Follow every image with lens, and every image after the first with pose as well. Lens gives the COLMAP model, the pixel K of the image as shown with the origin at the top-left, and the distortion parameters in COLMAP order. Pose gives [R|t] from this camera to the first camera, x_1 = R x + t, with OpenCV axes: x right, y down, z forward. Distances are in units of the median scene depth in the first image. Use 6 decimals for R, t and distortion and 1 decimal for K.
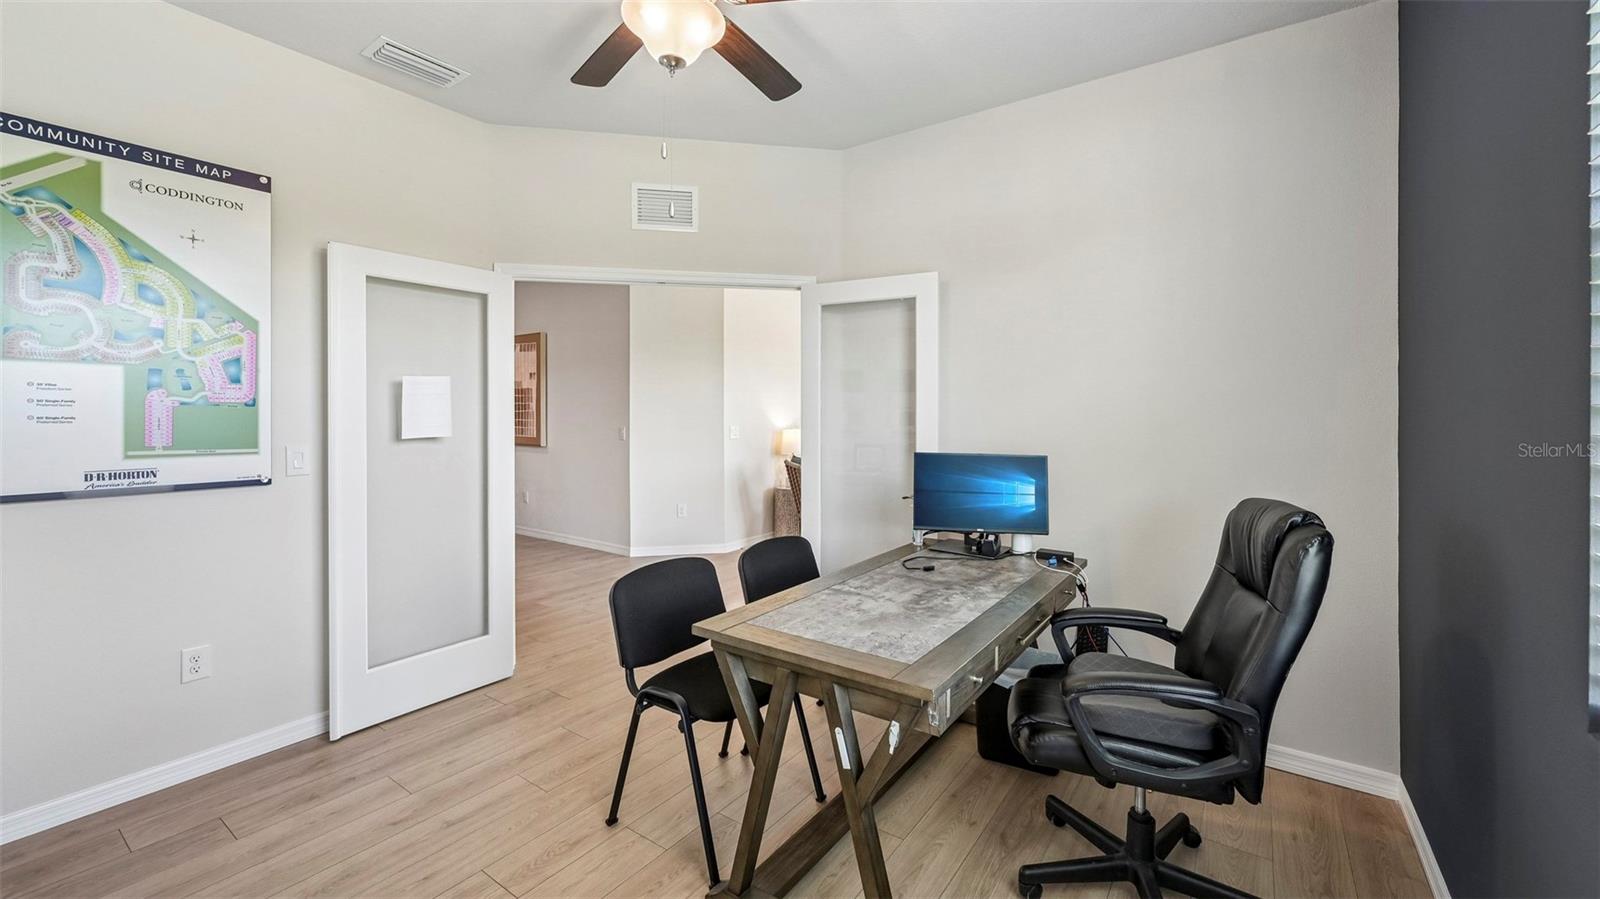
lens RADIAL K [[633.6, 0, 801.0], [0, 633.6, 416.1], [0, 0, 1]] dist [-0.000421, 0.001457]
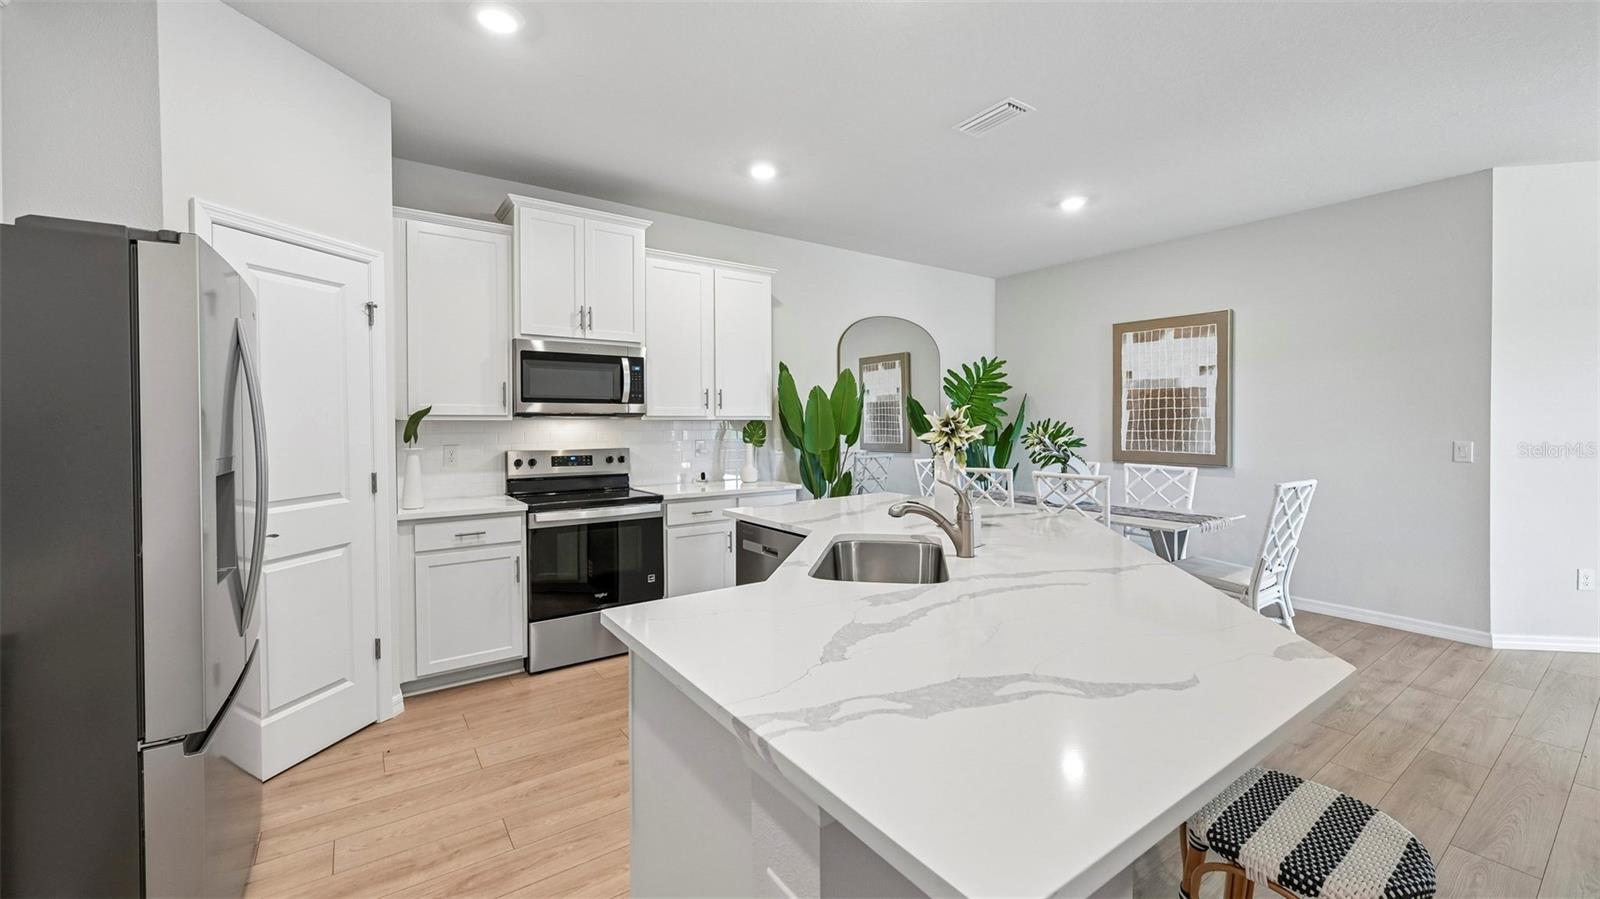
lens RADIAL K [[633.6, 0, 806.8], [0, 633.6, 432.6], [0, 0, 1]] dist [-0.000421, 0.001457]
pose [[0.947350, -0.001168, -0.320197, -0.627383], [0.005645, 0.999899, 0.013055, -0.003785], [0.320149, -0.014175, 0.947261, 0.161845]]
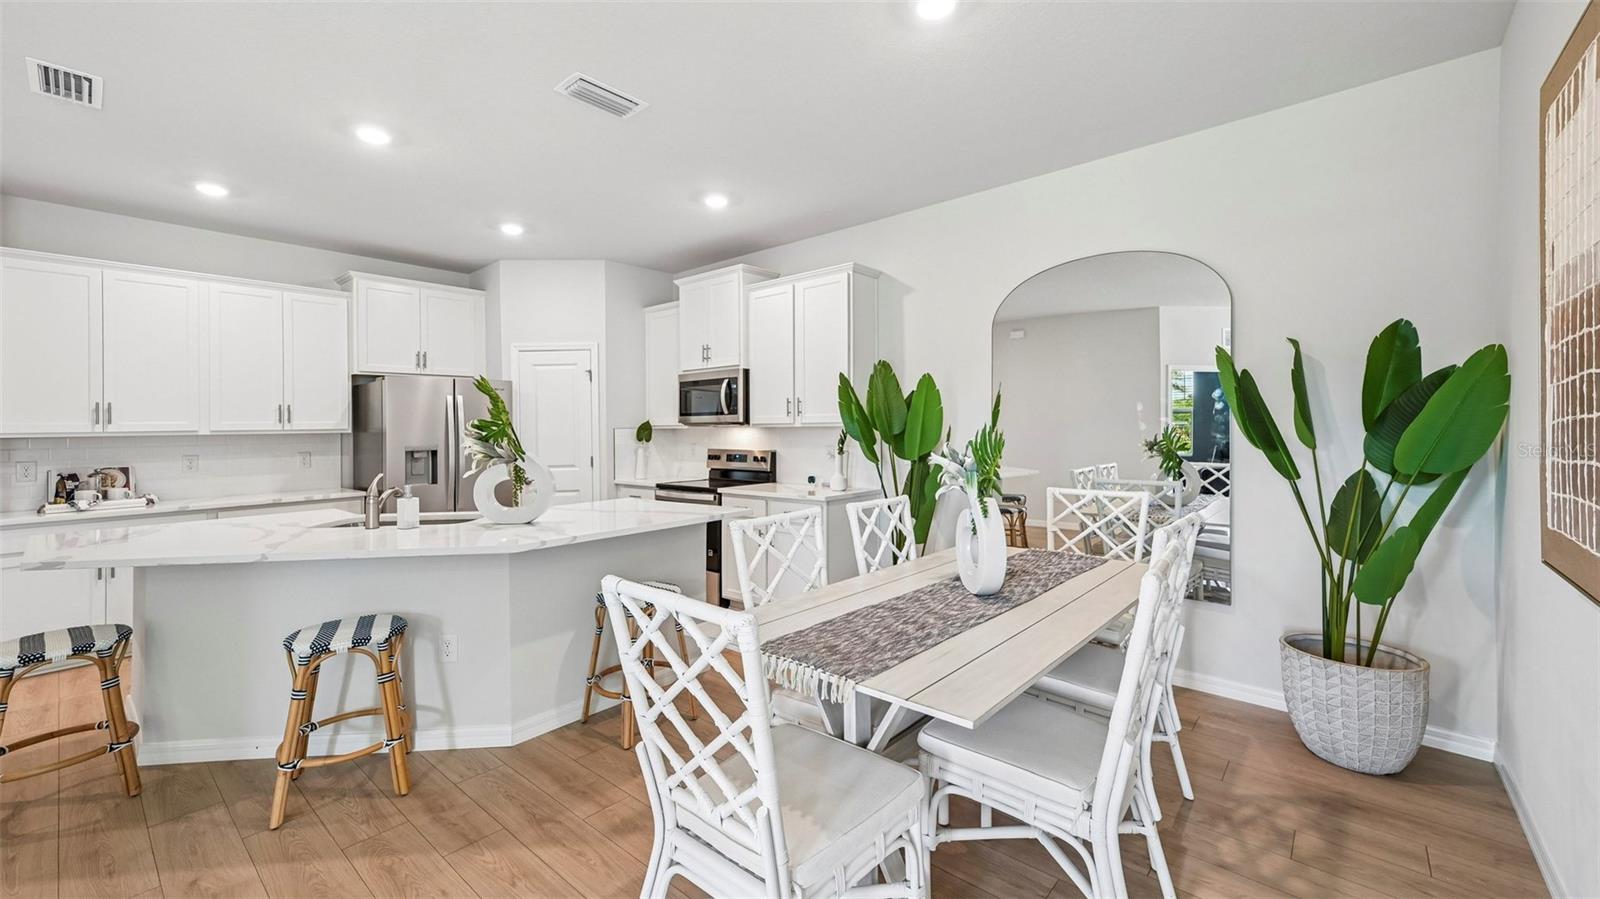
lens RADIAL K [[633.6, 0, 809.7], [0, 633.6, 437.1], [0, 0, 1]] dist [-0.000421, 0.001457]
pose [[-0.094360, 0.012056, -0.995465, -0.243214], [0.007330, 0.999908, 0.011415, -0.005404], [0.995511, -0.006219, -0.094439, 0.825994]]
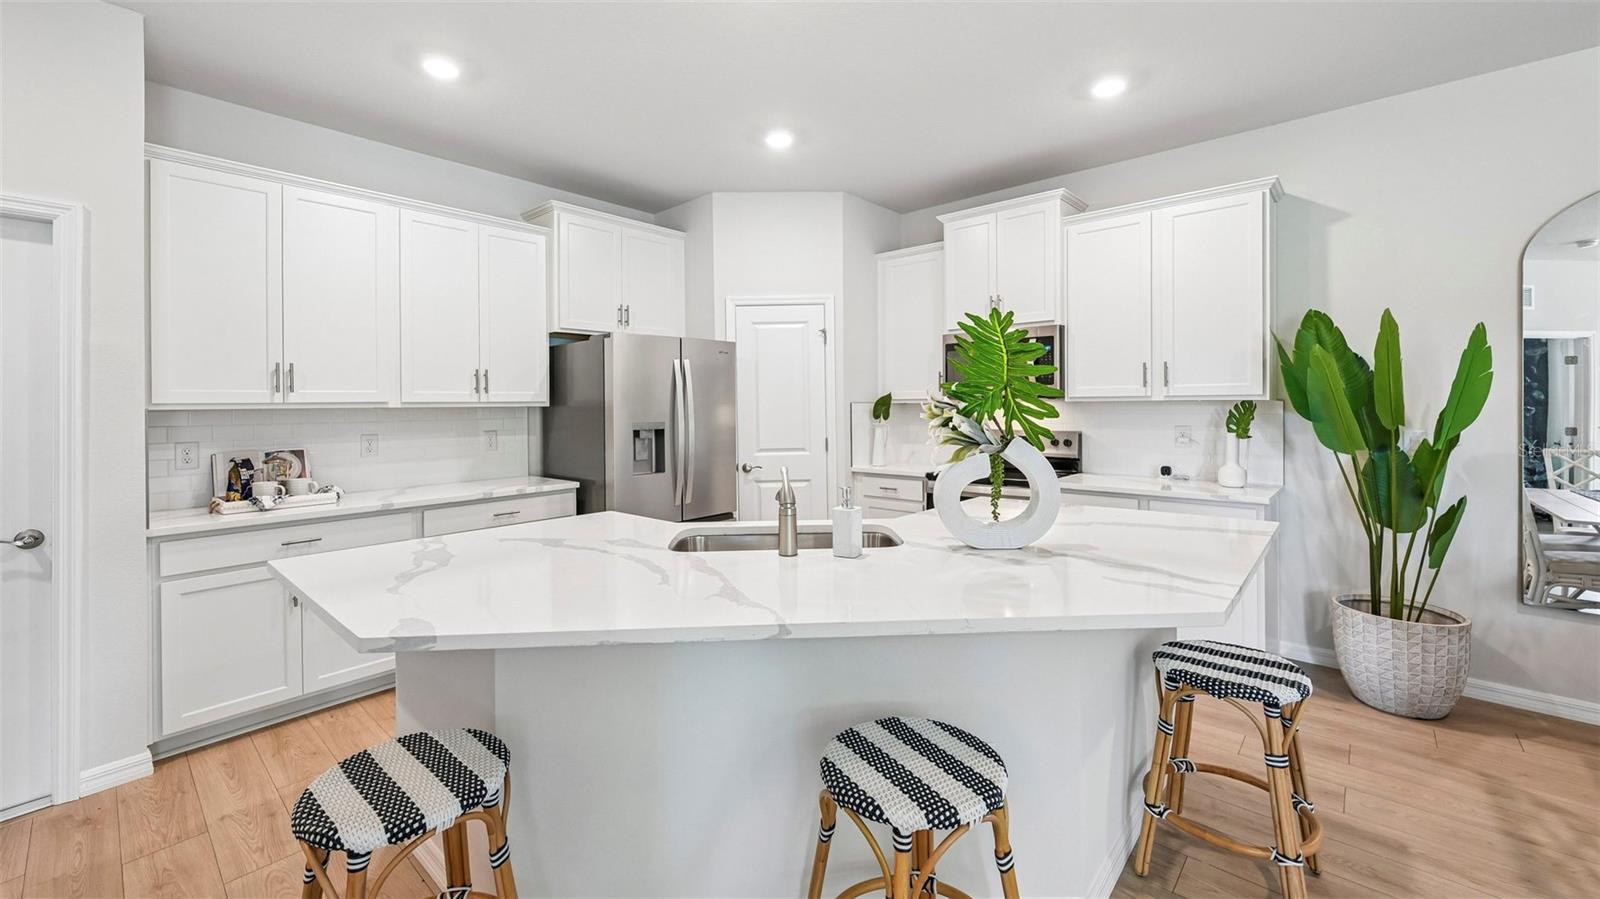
lens RADIAL K [[633.6, 0, 792.7], [0, 633.6, 413.7], [0, 0, 1]] dist [-0.000421, 0.001457]
pose [[-0.114954, 0.009394, -0.993326, -0.377477], [0.002565, 0.999955, 0.009160, -0.003809], [0.993368, -0.001495, -0.114973, 0.508339]]
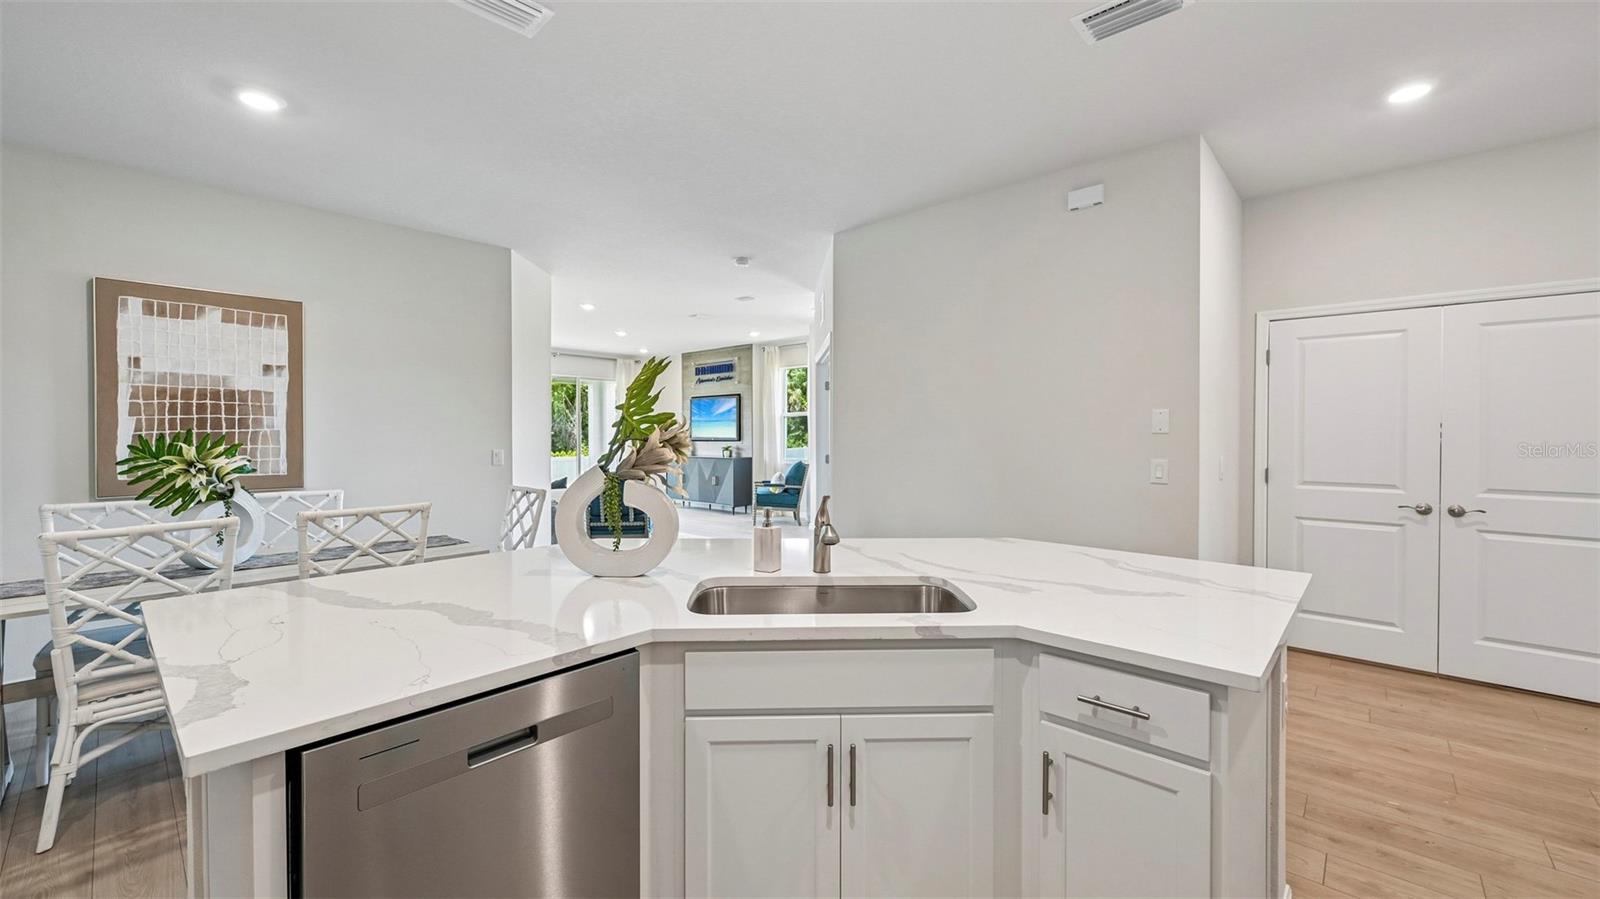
lens RADIAL K [[633.6, 0, 797.1], [0, 633.6, 436.4], [0, 0, 1]] dist [-0.000421, 0.001457]
pose [[0.128808, -0.010338, 0.991616, -0.944817], [0.002928, 0.999945, 0.010045, -0.006988], [-0.991665, 0.001610, 0.128831, 0.445676]]
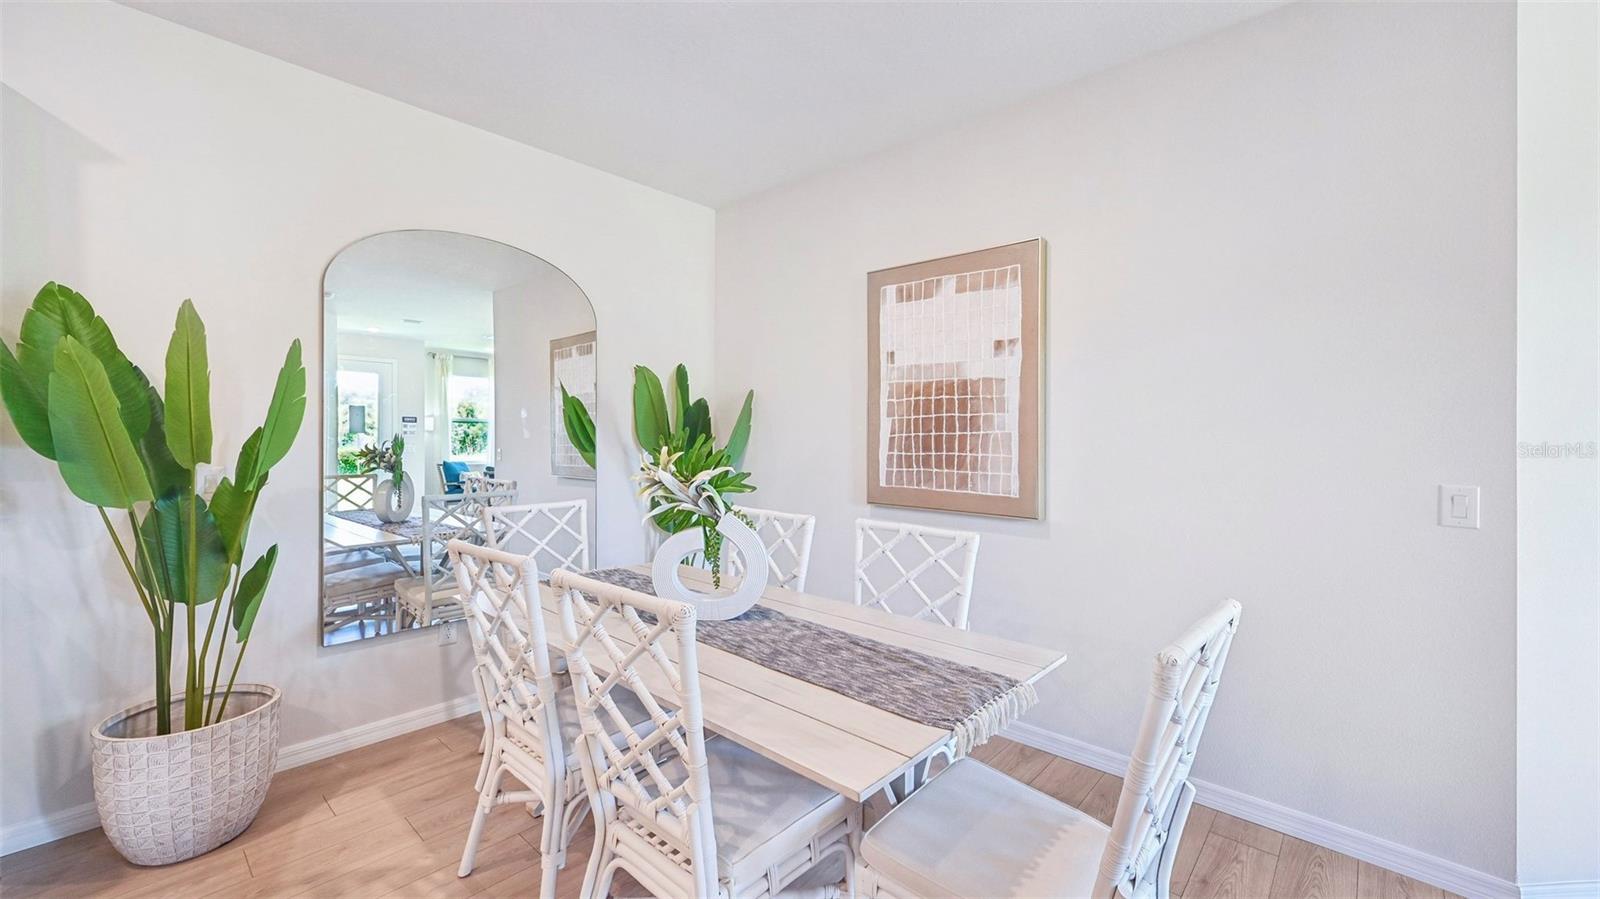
lens RADIAL K [[633.6, 0, 810.6], [0, 633.6, 436.6], [0, 0, 1]] dist [-0.000421, 0.001457]
pose [[0.994263, 0.003140, -0.106915, -0.506122], [-0.003479, 0.999989, -0.002986, -0.003954], [0.106905, 0.003341, 0.994264, 0.579949]]
